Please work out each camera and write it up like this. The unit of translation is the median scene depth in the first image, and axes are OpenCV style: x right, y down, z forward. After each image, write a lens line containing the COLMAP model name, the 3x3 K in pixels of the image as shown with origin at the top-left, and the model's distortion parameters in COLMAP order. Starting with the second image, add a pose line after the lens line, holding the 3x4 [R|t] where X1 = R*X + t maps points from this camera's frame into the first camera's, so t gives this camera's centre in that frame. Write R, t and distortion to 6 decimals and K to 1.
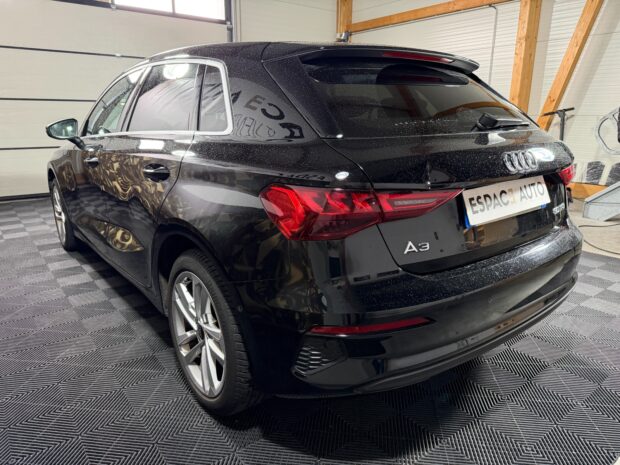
lens RADIAL K [[450.2, 0, 309.2], [0, 450.2, 238.9], [0, 0, 1]] dist [-0.000111, 0.001104]
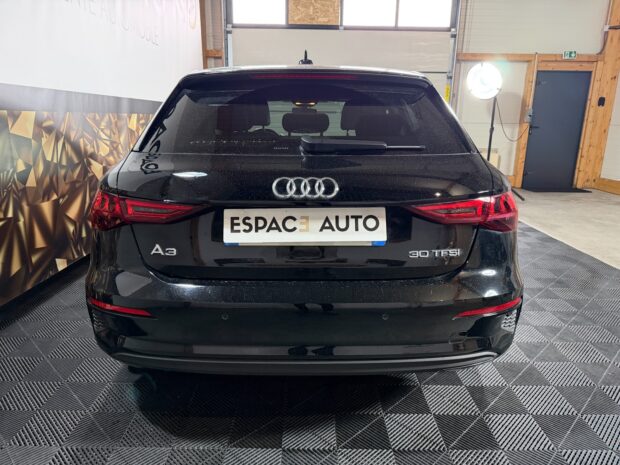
lens RADIAL K [[450.2, 0, 309.2], [0, 450.2, 238.9], [0, 0, 1]] dist [-0.000111, 0.001104]
pose [[0.784631, 0.166328, -0.597234, 1.088688], [-0.171503, 0.983978, 0.048719, -0.118130], [0.595769, 0.064201, 0.800586, 0.272879]]
